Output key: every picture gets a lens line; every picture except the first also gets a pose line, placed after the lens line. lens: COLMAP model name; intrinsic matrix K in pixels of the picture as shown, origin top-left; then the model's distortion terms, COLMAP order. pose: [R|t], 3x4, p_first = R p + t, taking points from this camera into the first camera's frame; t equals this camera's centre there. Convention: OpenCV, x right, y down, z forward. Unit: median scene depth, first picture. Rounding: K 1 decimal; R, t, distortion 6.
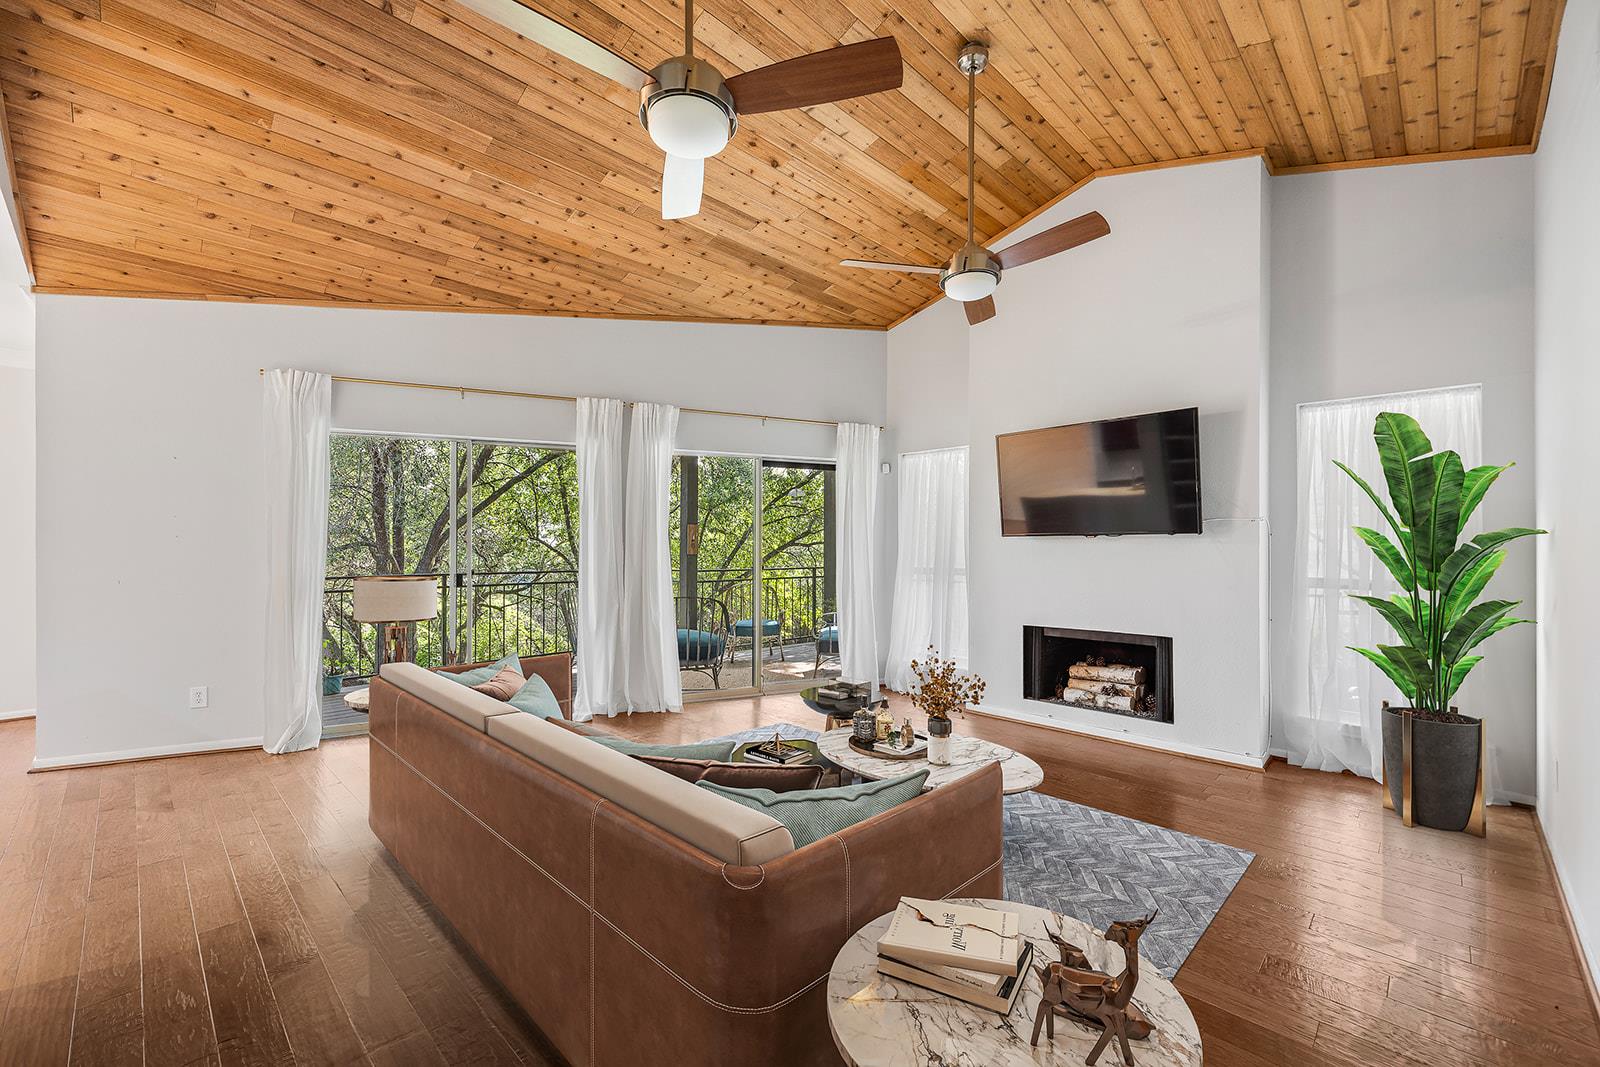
lens RADIAL K [[654.9, 0, 804.5], [0, 654.9, 543.7], [0, 0, 1]] dist [0.003292, -0.000006]
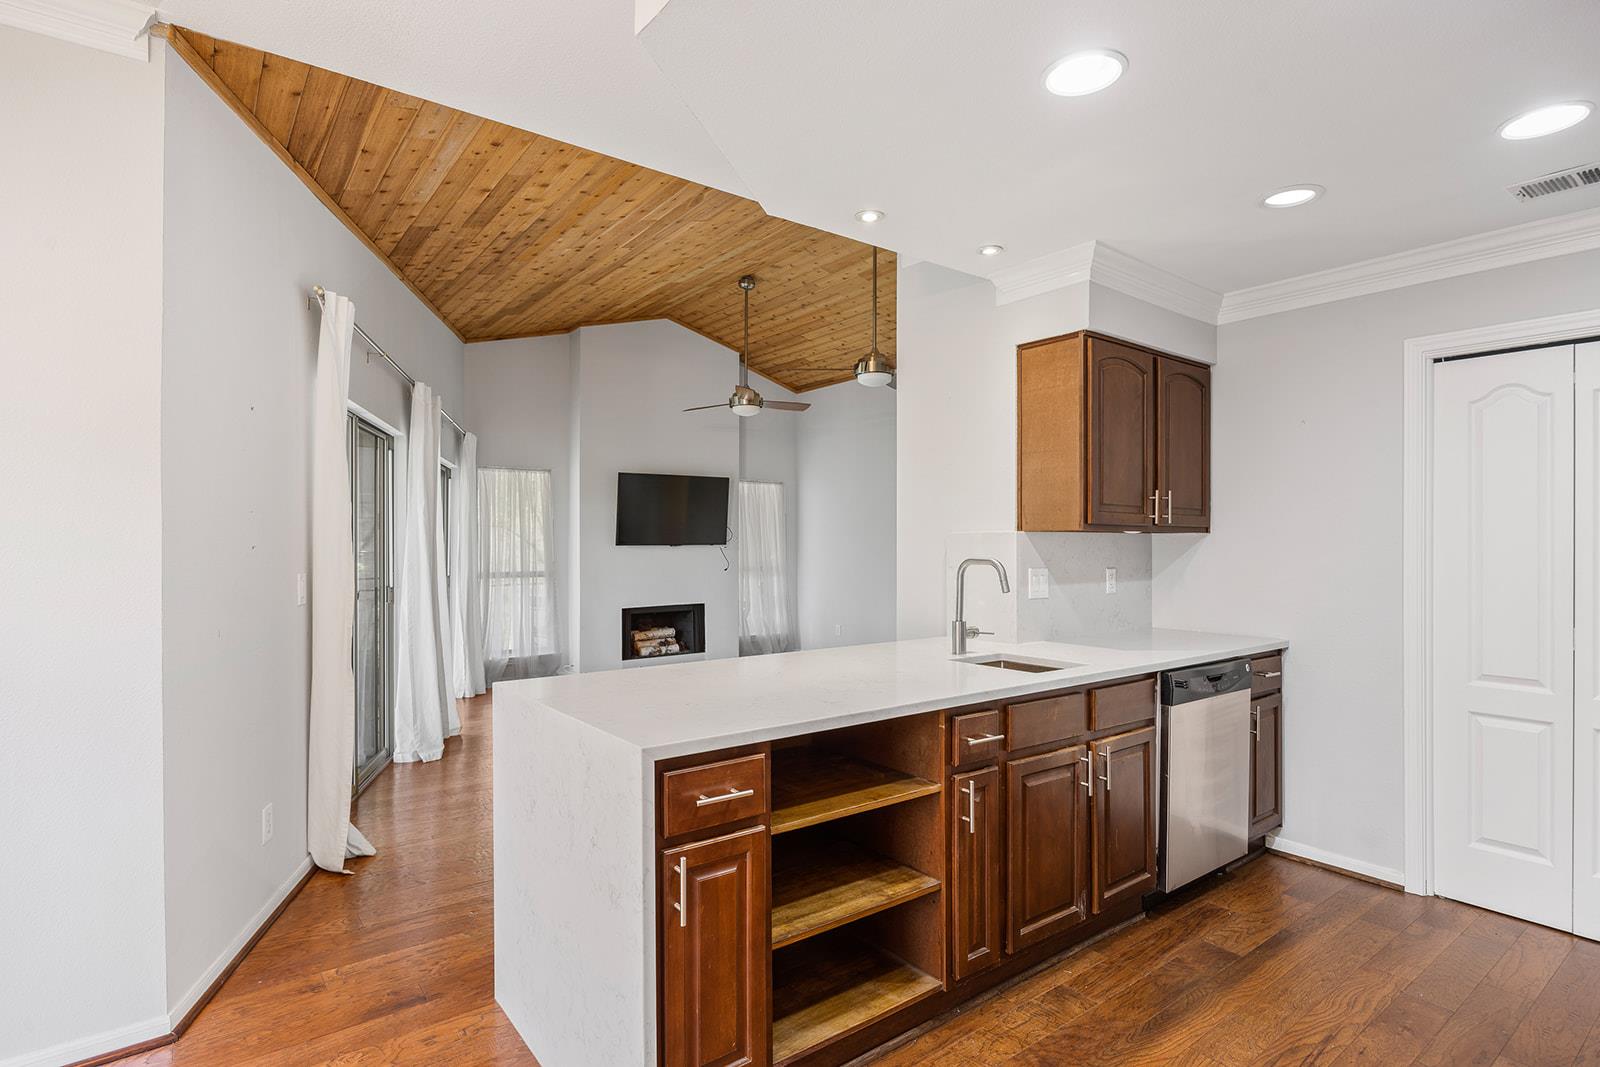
lens RADIAL K [[801.8, 0, 804.2], [0, 801.8, 534.9], [0, 0, 1]] dist [0.001174, -0.000415]
pose [[0.125600, 0.009726, 0.992033, -1.432001], [-0.003709, 0.999950, -0.009334, -0.020316], [-0.992074, -0.002507, 0.125629, 0.427591]]
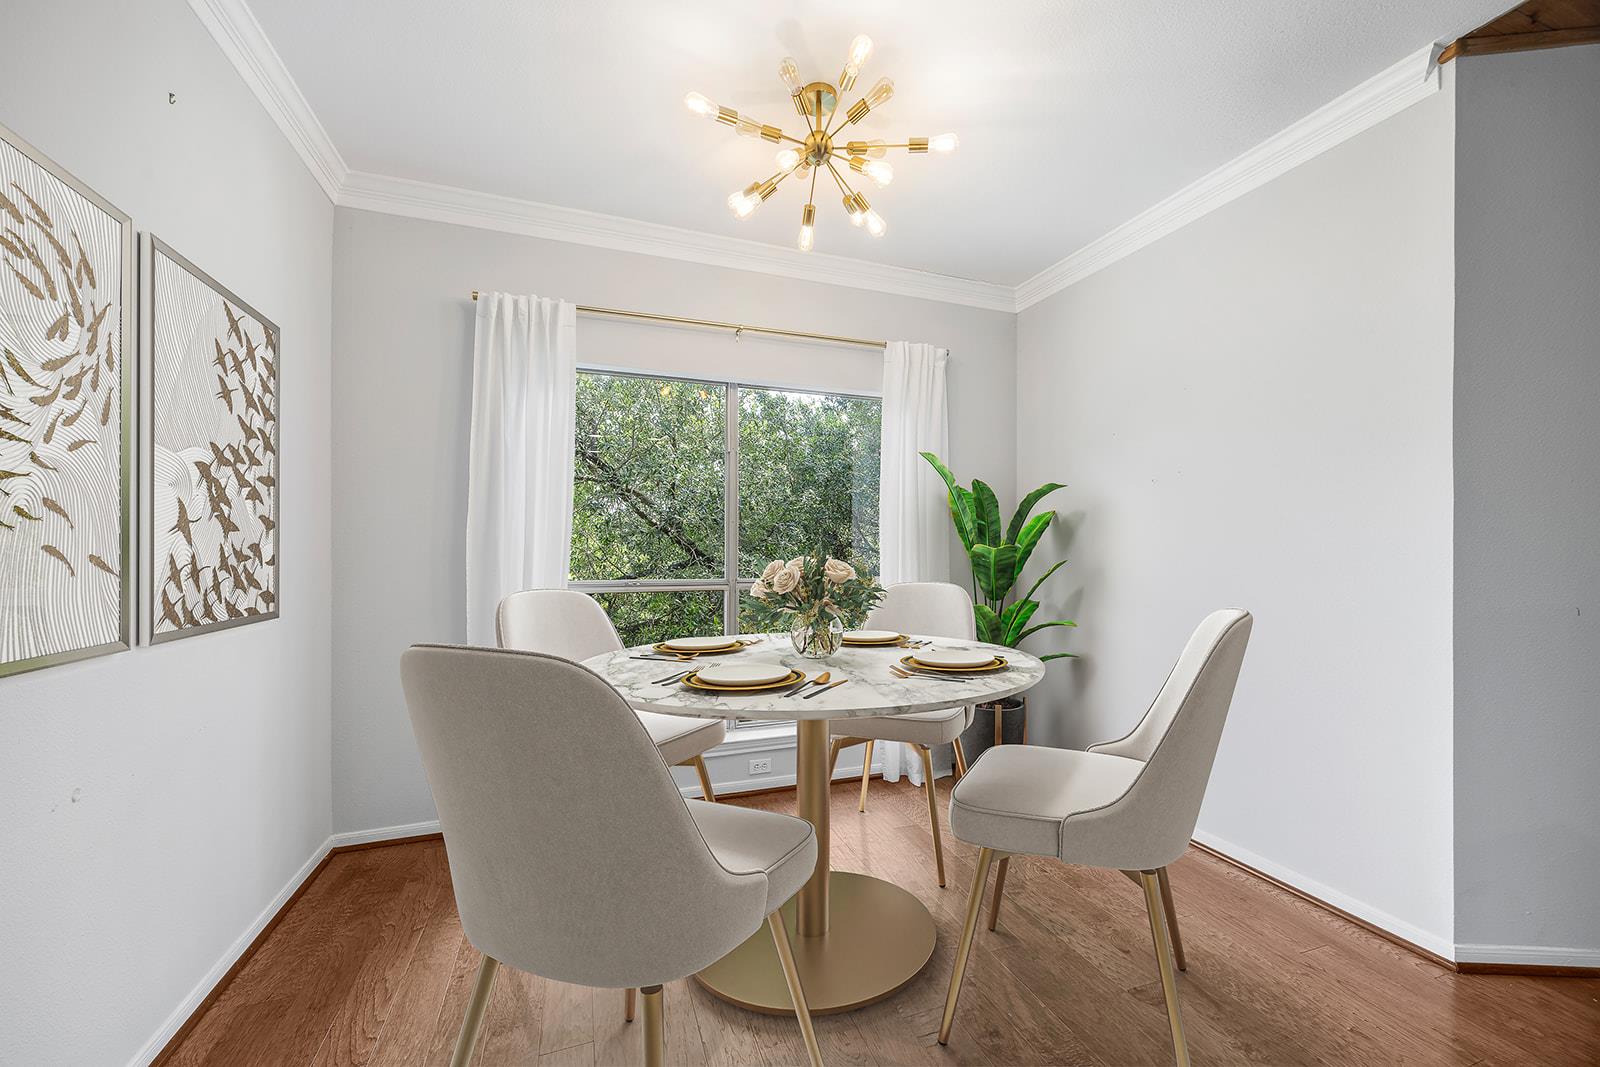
lens RADIAL K [[623.0, 0, 817.9], [0, 623.0, 545.6], [0, 0, 1]] dist [0.000671, -0.000873]
pose [[0.911435, 0.004492, -0.411419, -1.194396], [-0.001246, 0.999966, 0.008157, -0.000269], [0.411441, -0.006922, 0.911410, 0.310123]]
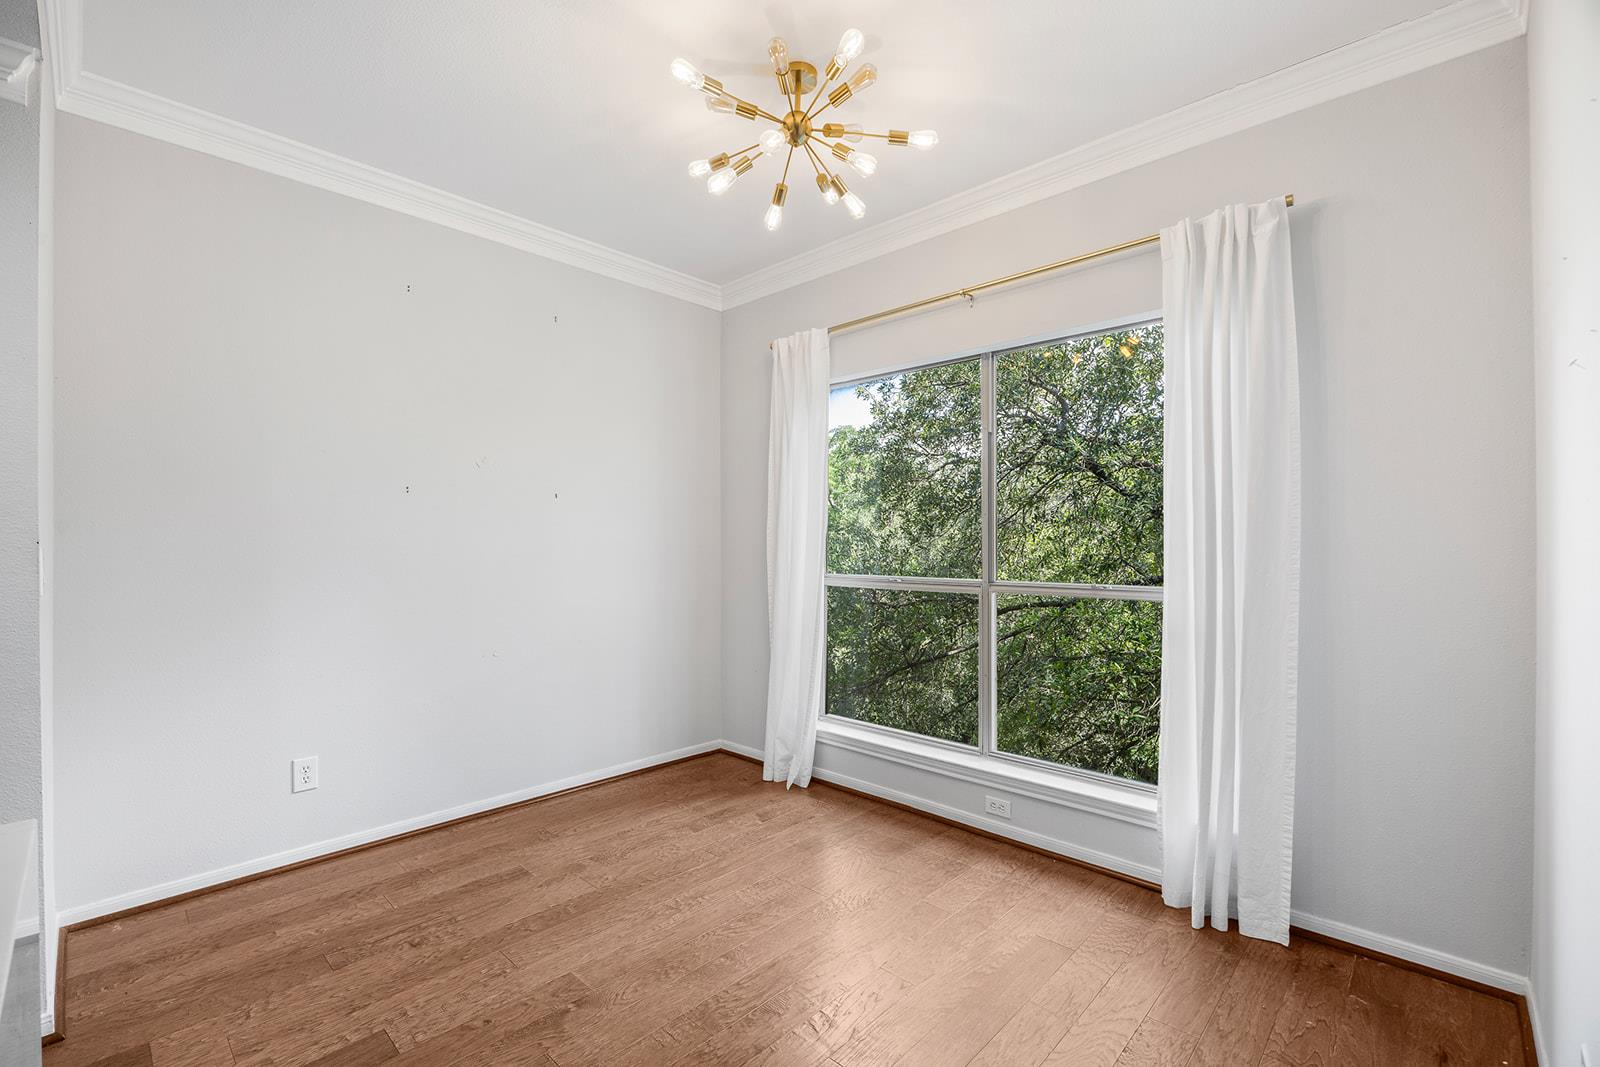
lens RADIAL K [[695.2, 0, 821.8], [0, 695.2, 540.8], [0, 0, 1]] dist [-0.021834, 0.000924]
pose [[0.047493, -0.004023, -0.998863, -0.889883], [0.006085, 0.999974, -0.003738, 0.006936], [0.998853, -0.005901, 0.047516, 0.741126]]
